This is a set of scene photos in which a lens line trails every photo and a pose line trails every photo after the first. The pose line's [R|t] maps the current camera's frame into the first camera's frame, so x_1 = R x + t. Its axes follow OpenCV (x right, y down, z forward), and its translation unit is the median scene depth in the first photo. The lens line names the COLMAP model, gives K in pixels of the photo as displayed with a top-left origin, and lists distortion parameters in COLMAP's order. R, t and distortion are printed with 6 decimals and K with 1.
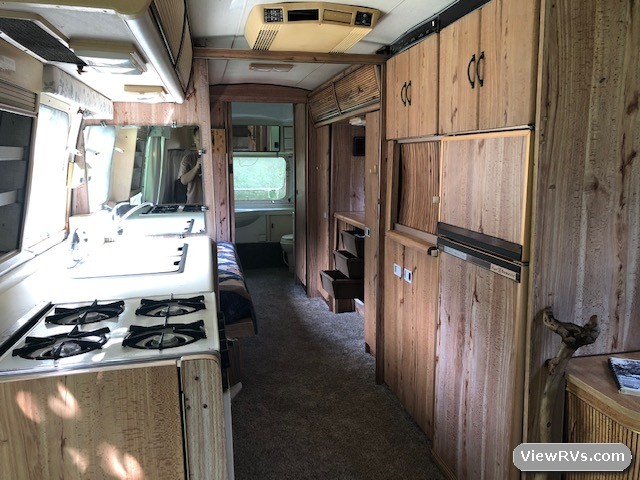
lens RADIAL K [[528.3, 0, 314.7], [0, 528.3, 236.3], [0, 0, 1]] dist [0.024607, -0.010748]
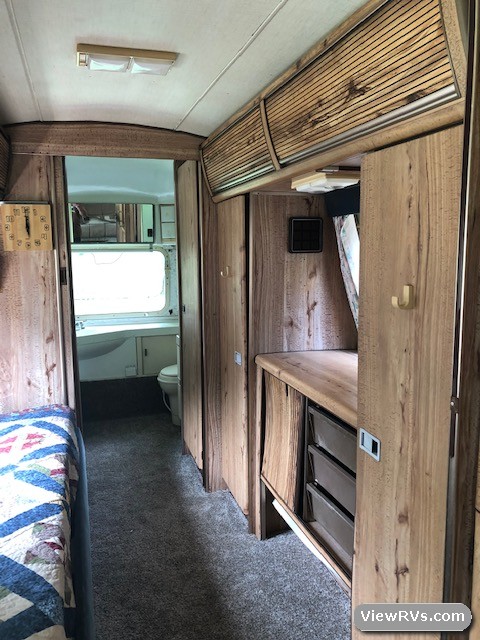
lens RADIAL K [[528.3, 0, 234.5], [0, 528.3, 312.0], [0, 0, 1]] dist [0.024607, -0.010748]
pose [[0.997037, -0.020339, 0.074182, -0.022943], [0.021844, 0.999570, -0.019542, -0.075431], [-0.073753, 0.021104, 0.997053, 0.432360]]
